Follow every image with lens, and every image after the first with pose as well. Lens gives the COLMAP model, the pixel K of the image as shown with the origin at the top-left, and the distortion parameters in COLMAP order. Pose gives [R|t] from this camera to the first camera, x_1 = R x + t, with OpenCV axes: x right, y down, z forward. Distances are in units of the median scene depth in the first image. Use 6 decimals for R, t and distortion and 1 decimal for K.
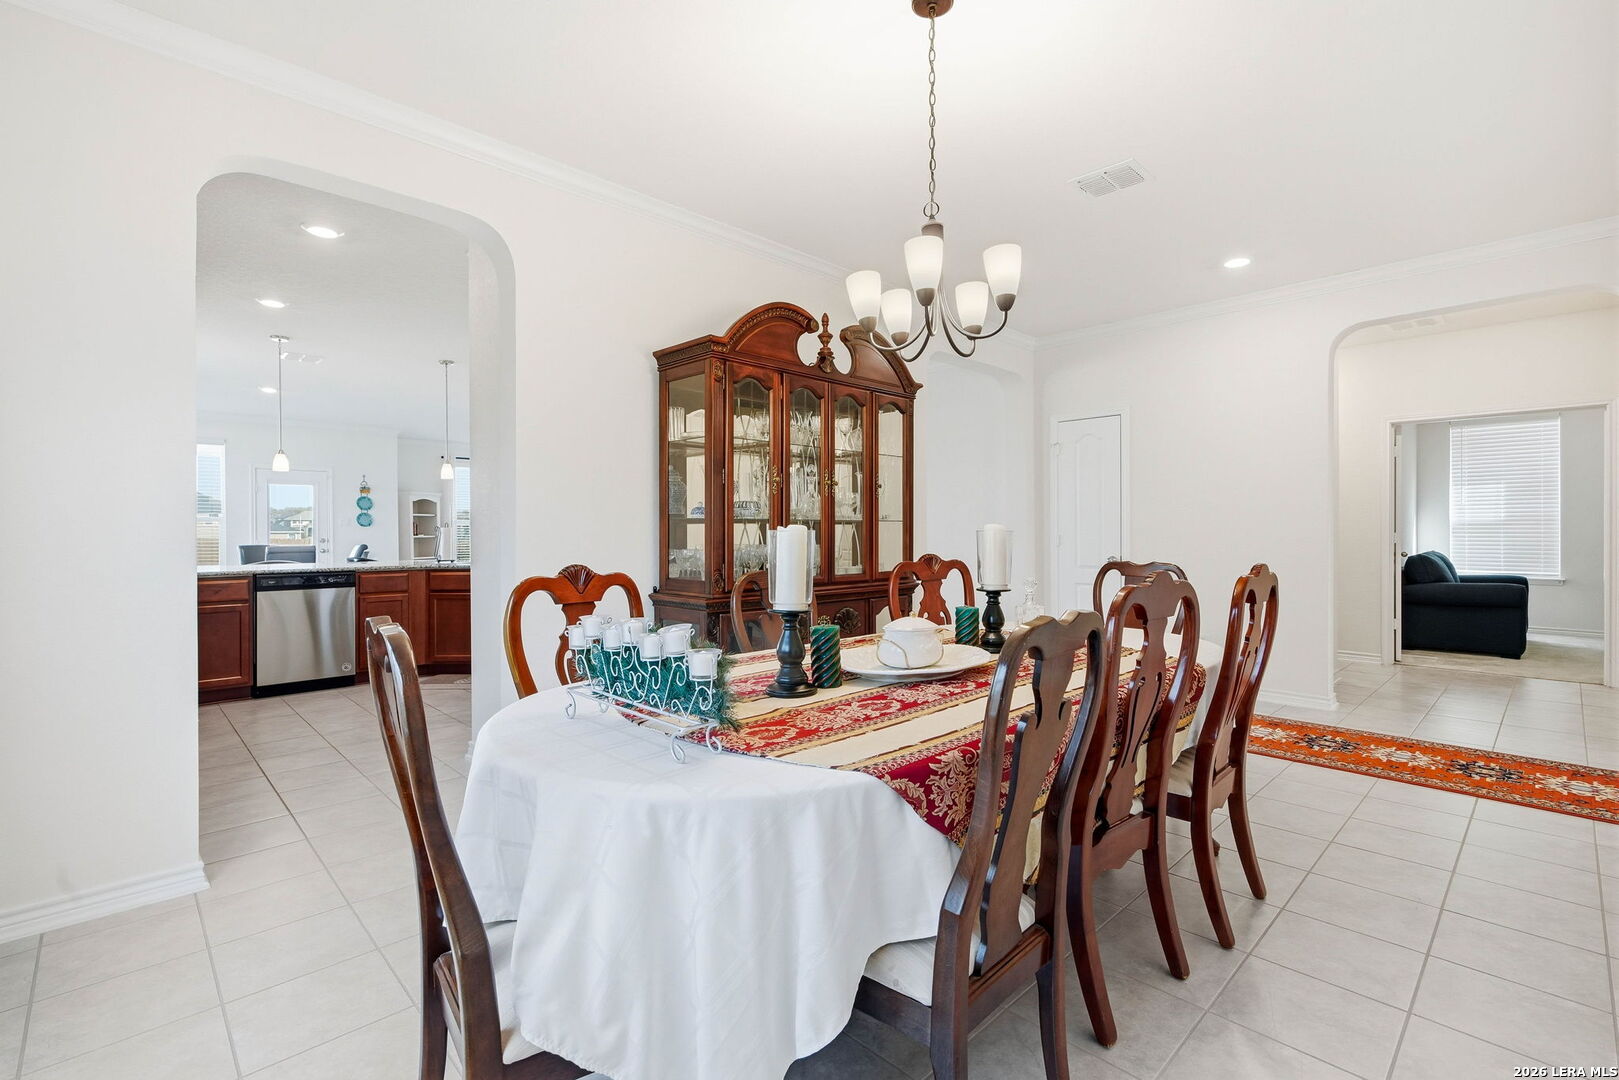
lens RADIAL K [[724.0, 0, 807.1], [0, 724.0, 536.0], [0, 0, 1]] dist [0.000238, 0.000082]
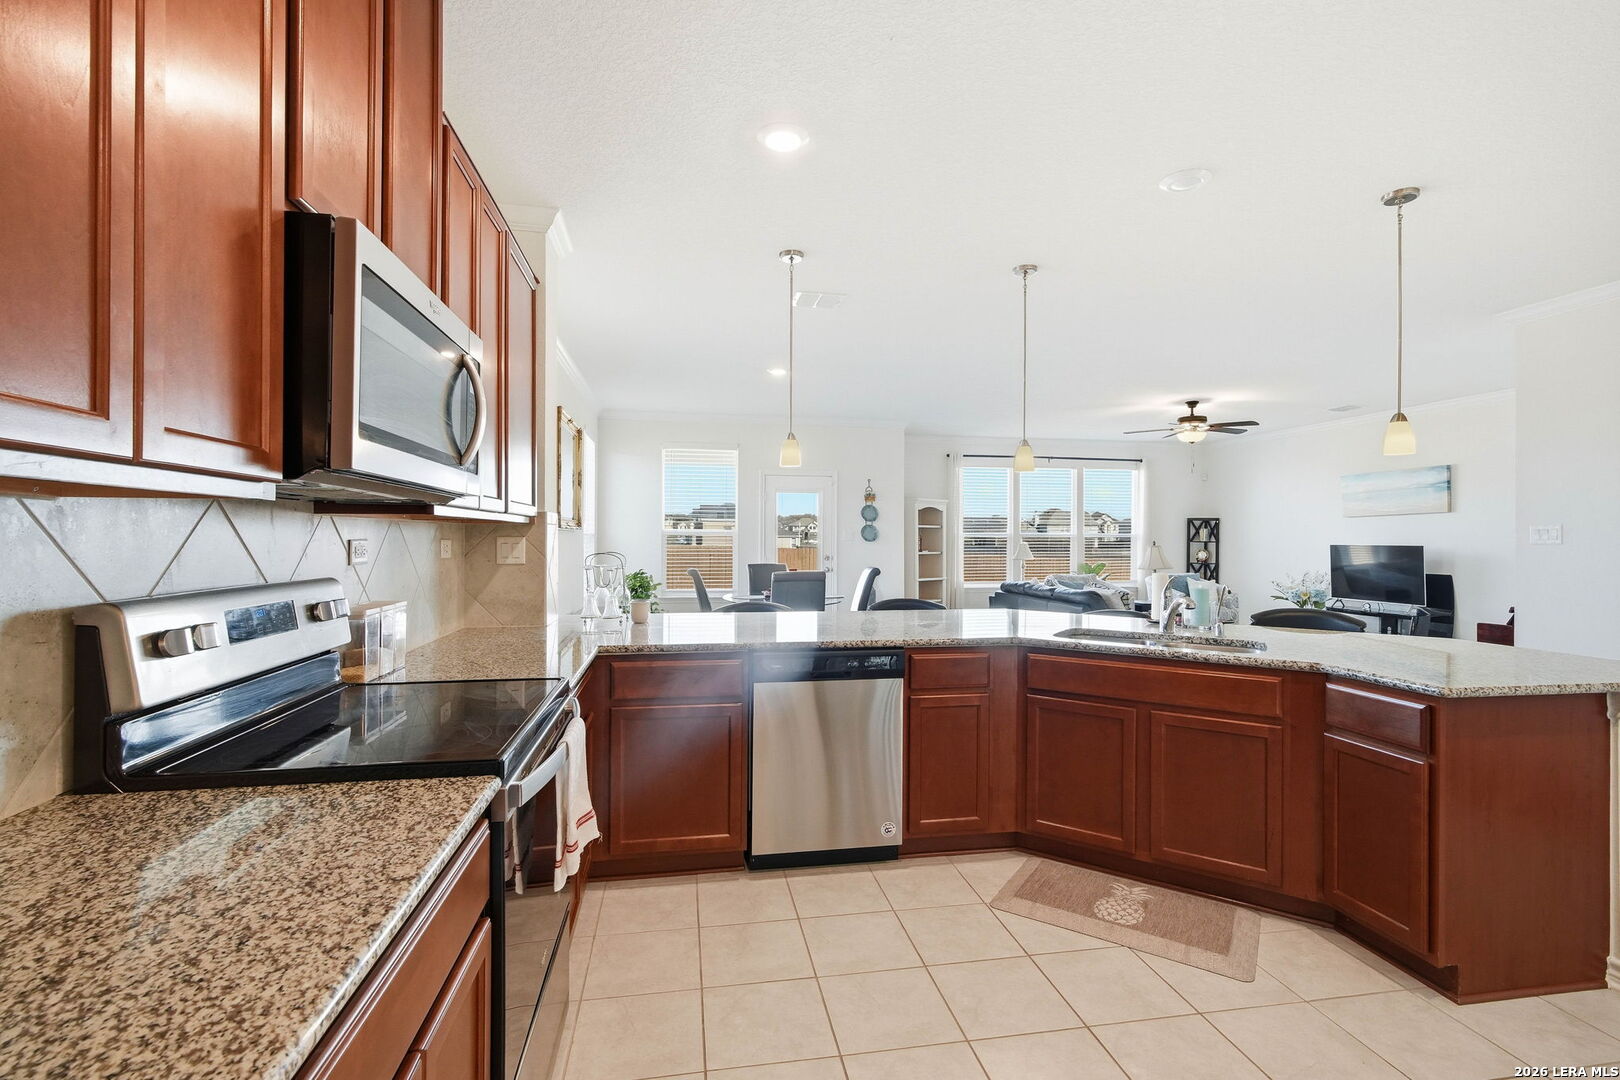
lens RADIAL K [[724.5, 0, 807.6], [0, 724.5, 536.0], [0, 0, 1]] dist [0.000238, 0.000082]
pose [[0.826034, 0.008738, -0.563553, -0.231228], [-0.012615, 0.999916, -0.002986, -0.018095], [0.563479, 0.009576, 0.826075, 0.314472]]
